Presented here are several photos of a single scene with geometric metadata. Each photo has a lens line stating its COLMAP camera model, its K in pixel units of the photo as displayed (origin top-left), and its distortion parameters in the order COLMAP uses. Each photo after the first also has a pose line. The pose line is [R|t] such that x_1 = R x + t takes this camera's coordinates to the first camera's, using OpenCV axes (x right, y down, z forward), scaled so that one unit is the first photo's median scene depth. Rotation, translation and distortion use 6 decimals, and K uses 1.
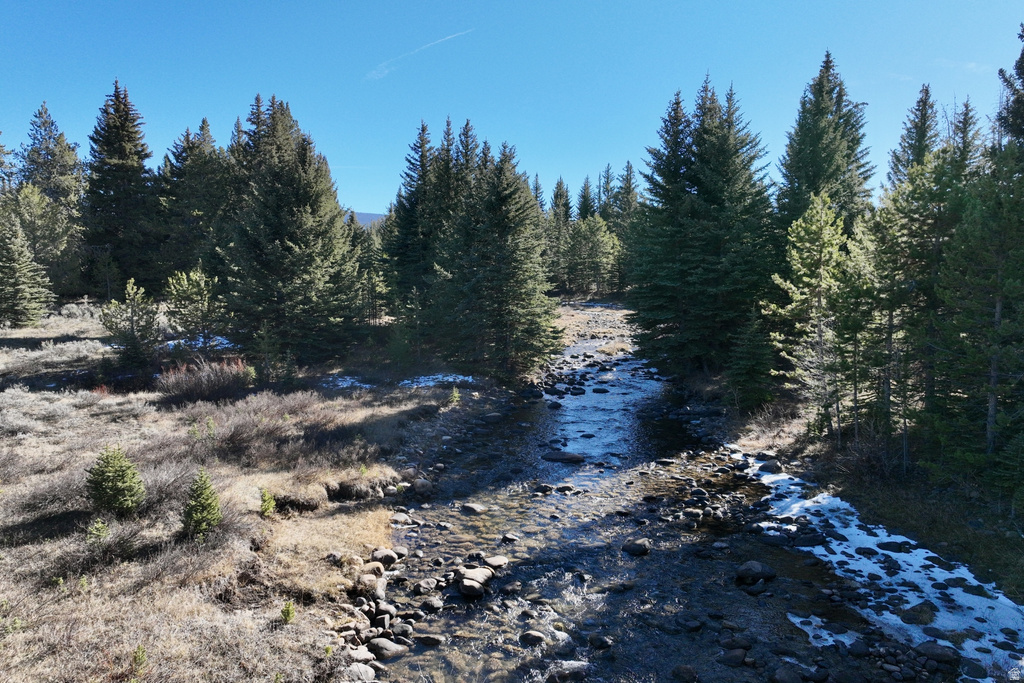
lens RADIAL K [[727.9, 0, 512.0], [0, 727.9, 341.5], [0, 0, 1]] dist [-0.000887, 0.000209]
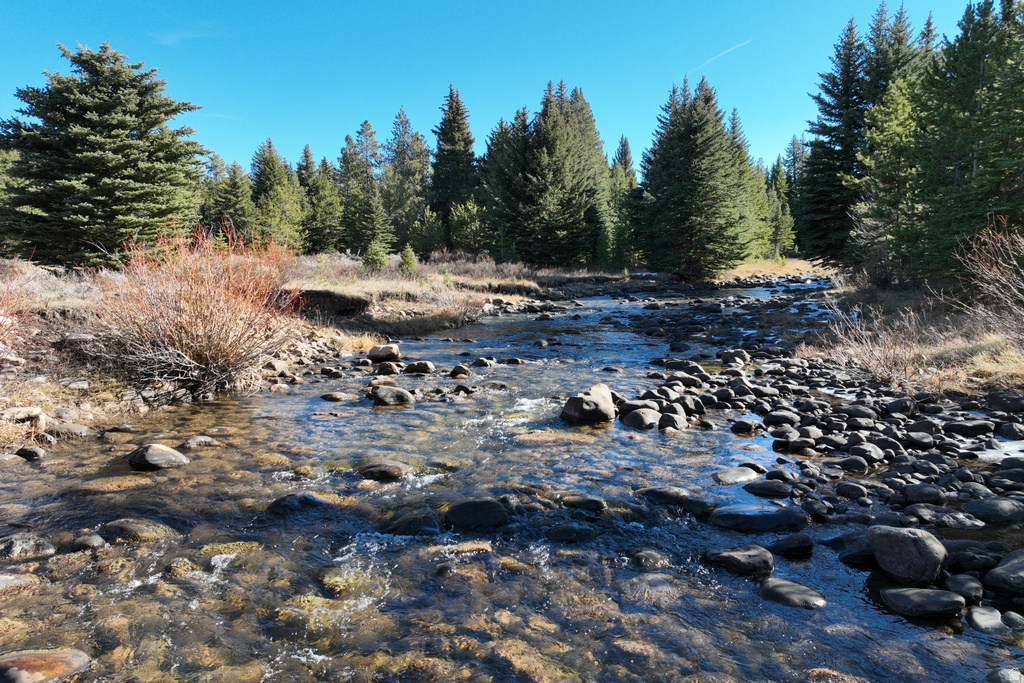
lens RADIAL K [[727.9, 0, 512.0], [0, 727.9, 341.5], [0, 0, 1]] dist [-0.000887, 0.000209]
pose [[0.902917, 0.036320, -0.428277, 0.152658], [-0.033013, 0.999340, 0.015150, 0.091806], [0.428544, 0.000460, 0.903521, -0.141013]]
